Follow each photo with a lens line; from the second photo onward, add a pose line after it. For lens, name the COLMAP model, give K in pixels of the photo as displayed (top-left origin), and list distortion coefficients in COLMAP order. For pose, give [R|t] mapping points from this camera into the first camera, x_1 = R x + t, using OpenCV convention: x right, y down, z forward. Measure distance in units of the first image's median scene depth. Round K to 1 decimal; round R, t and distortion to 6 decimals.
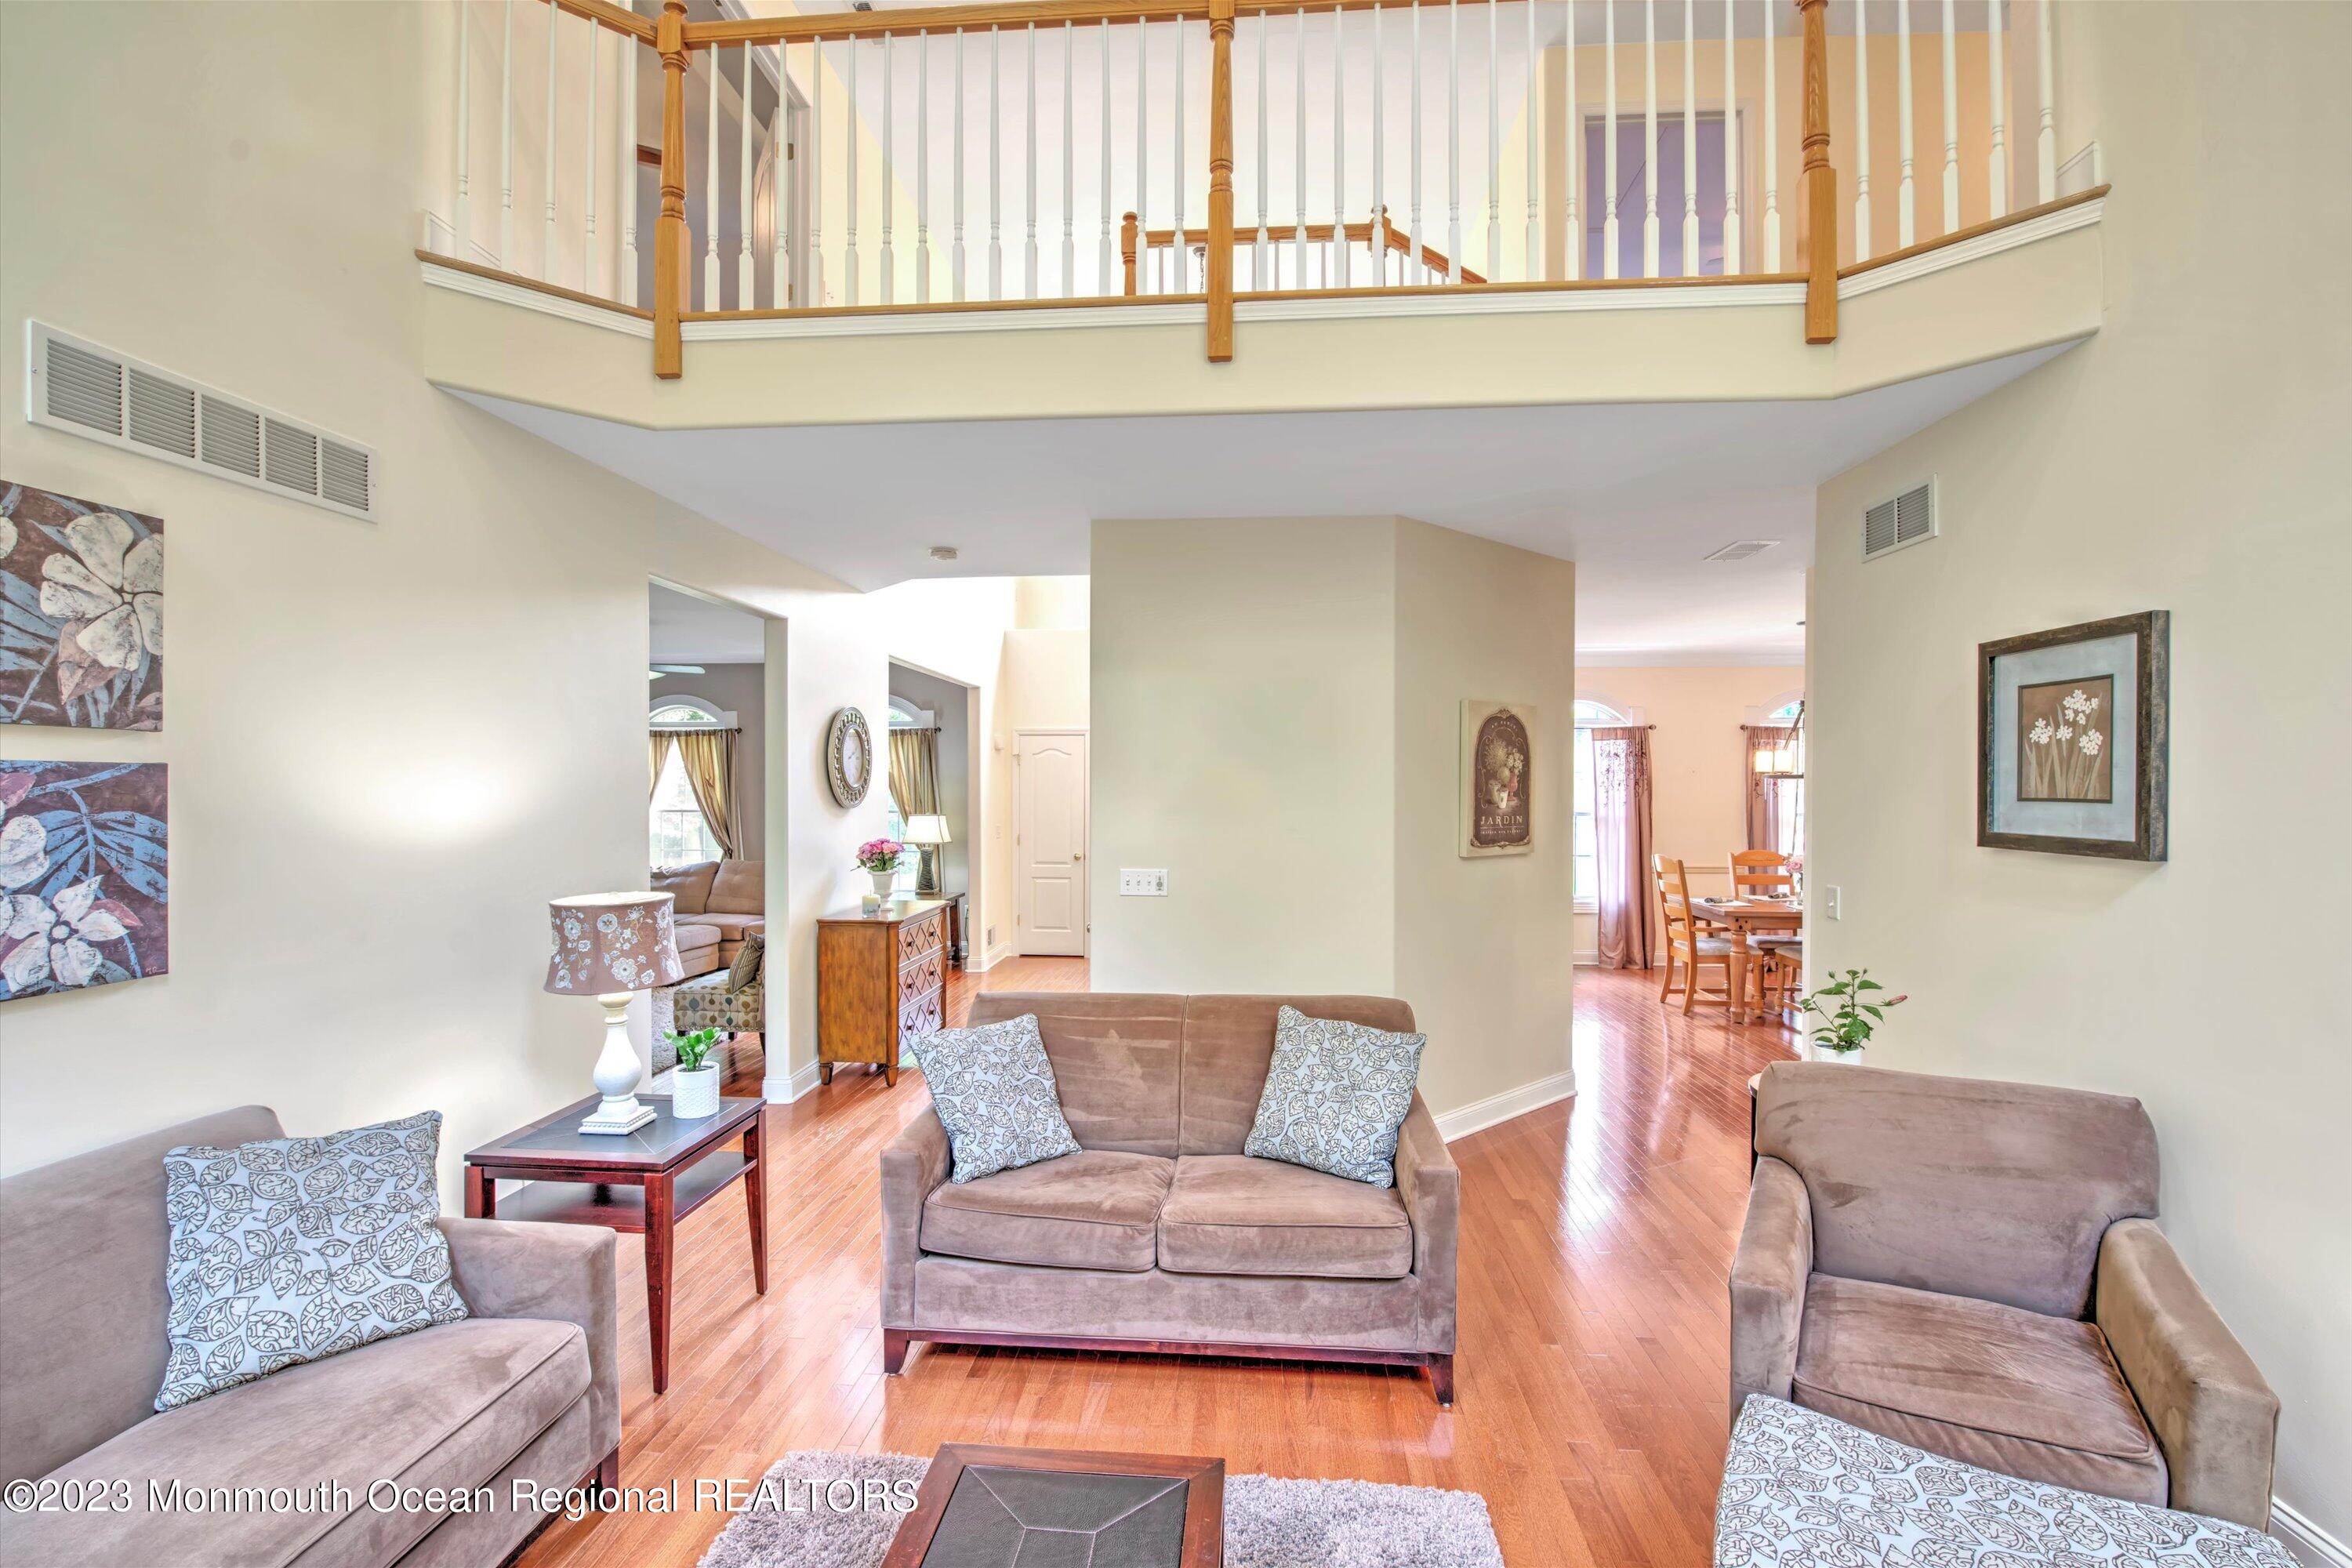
lens RADIAL K [[1012.6, 0, 1176.6], [0, 1012.6, 777.0], [0, 0, 1]] dist [-0.000102, -0.009403]
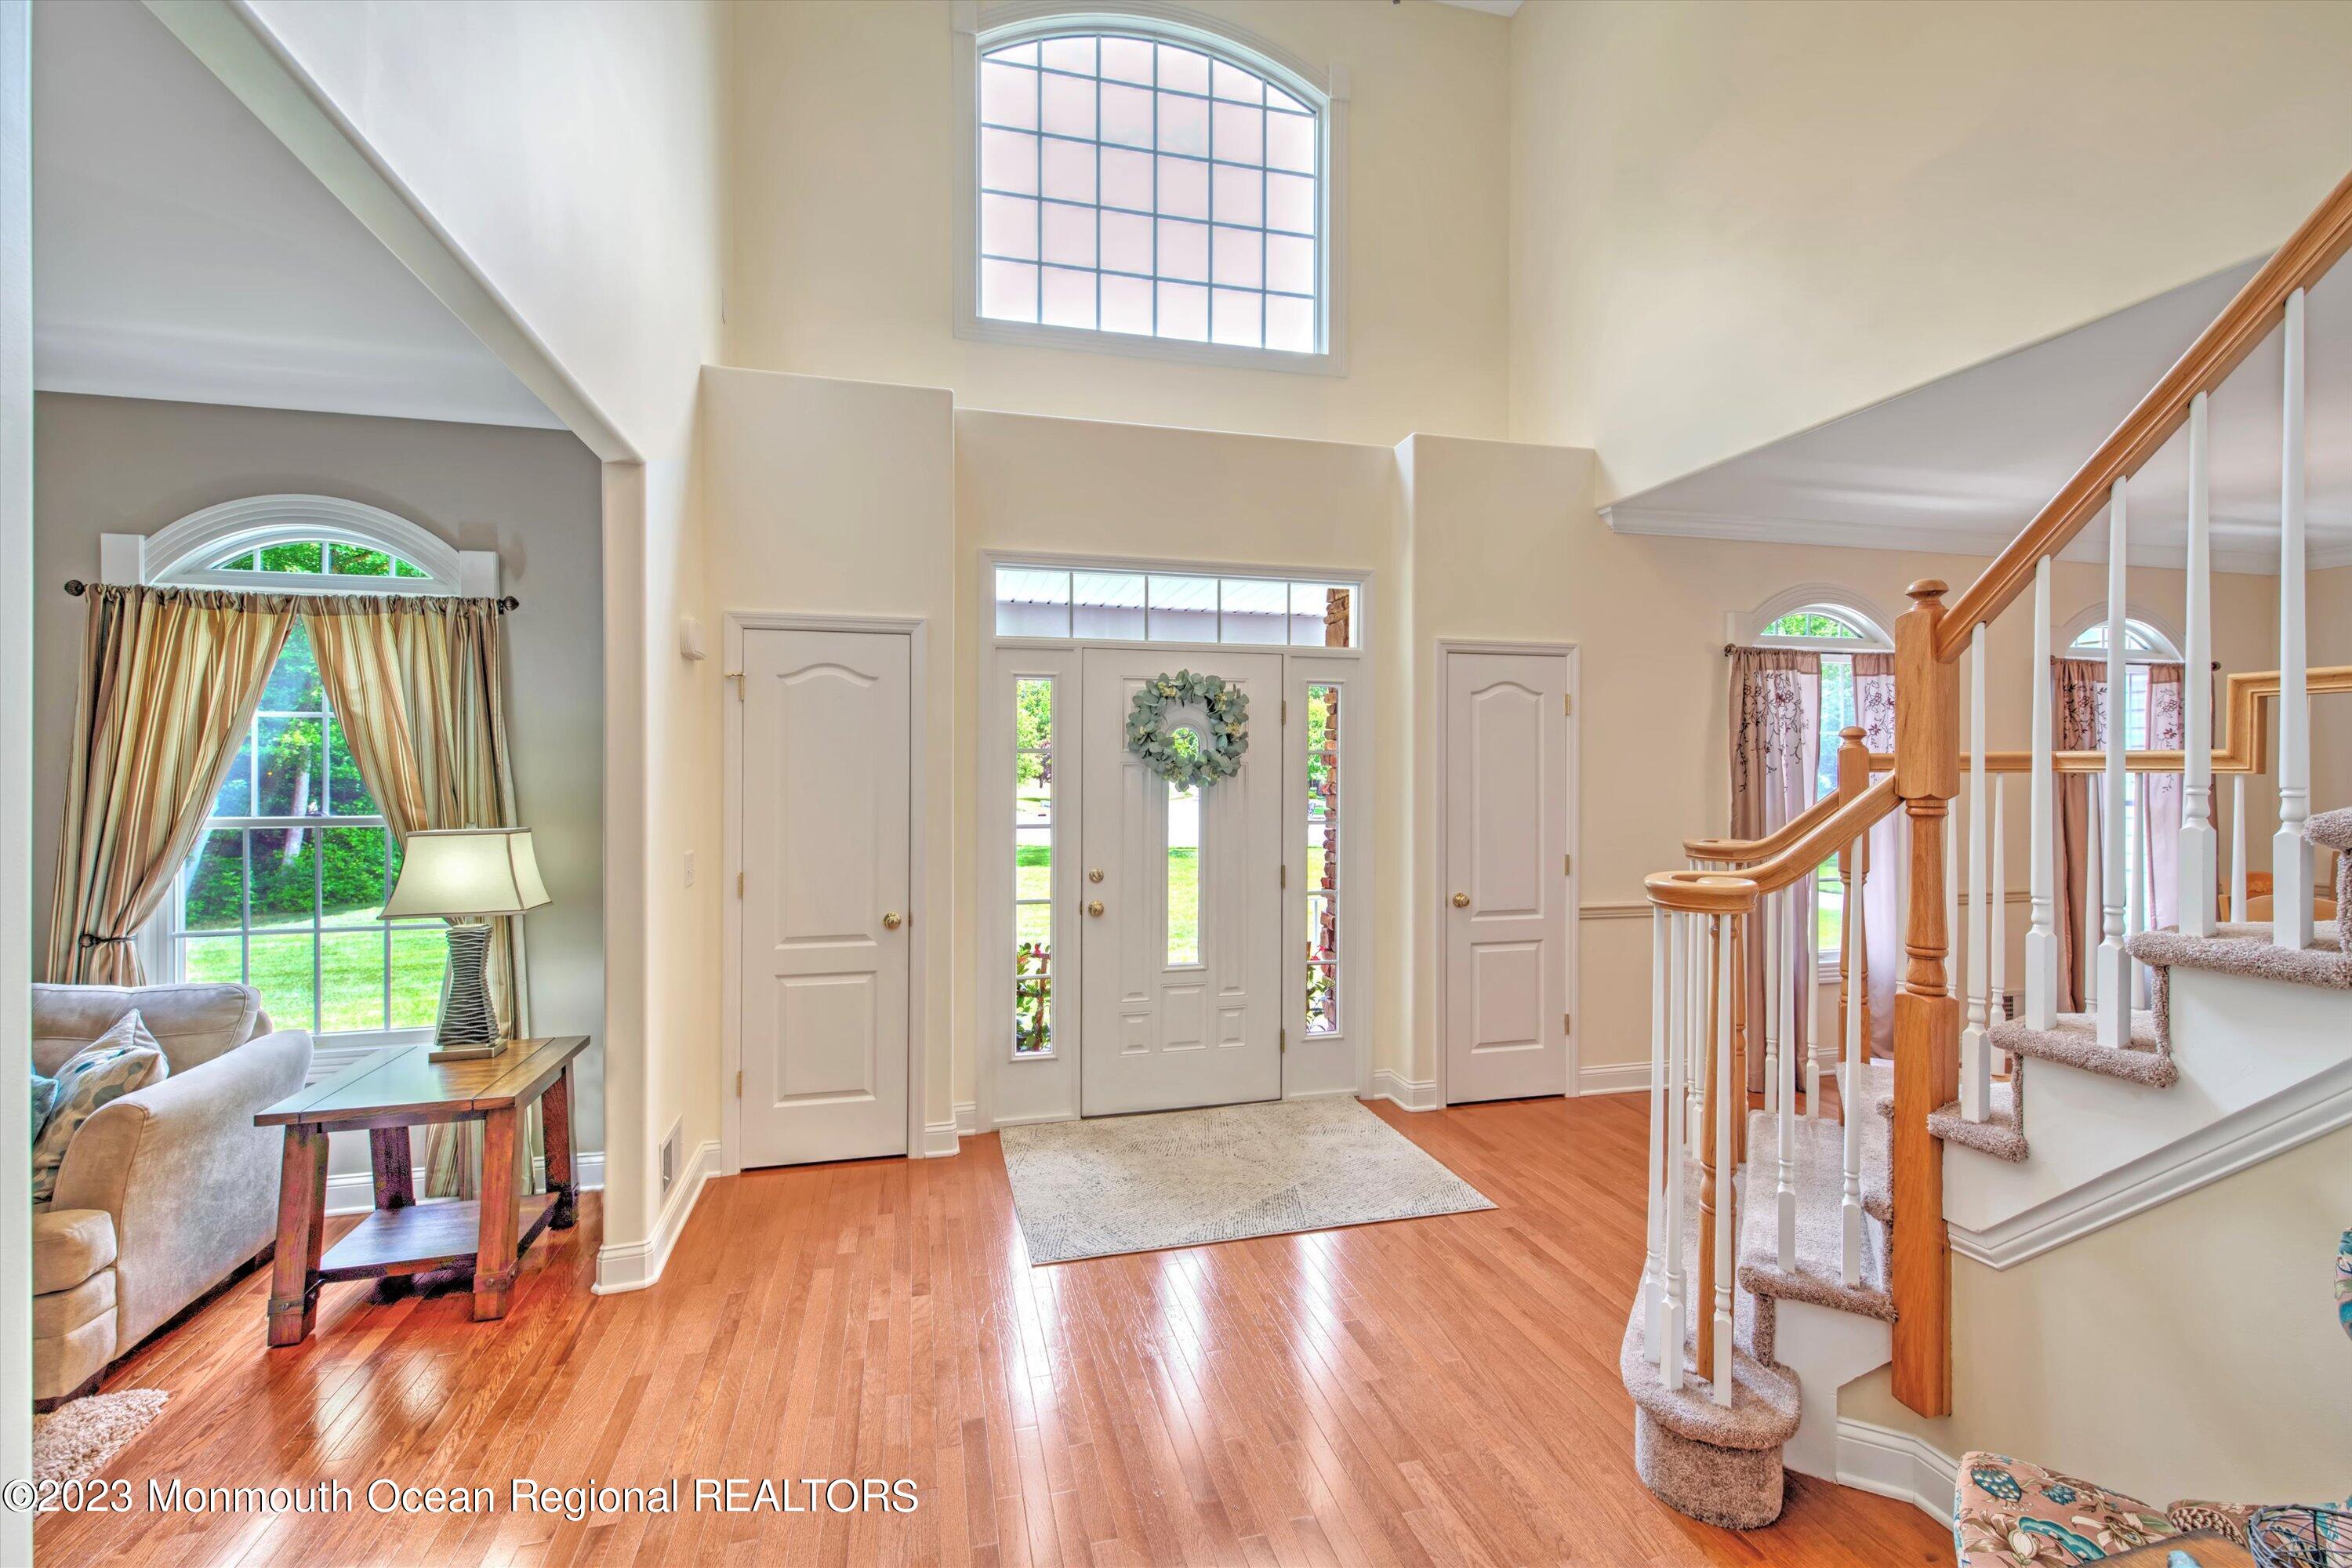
lens RADIAL K [[985.7, 0, 1176.0], [0, 985.7, 784.0], [0, 0, 1]] dist [0.010650, -0.009065]
pose [[0.935581, -0.005047, 0.353077, -0.136287], [0.003820, 0.999984, 0.004171, 0.020669], [-0.353092, -0.002554, 0.935585, 0.584900]]
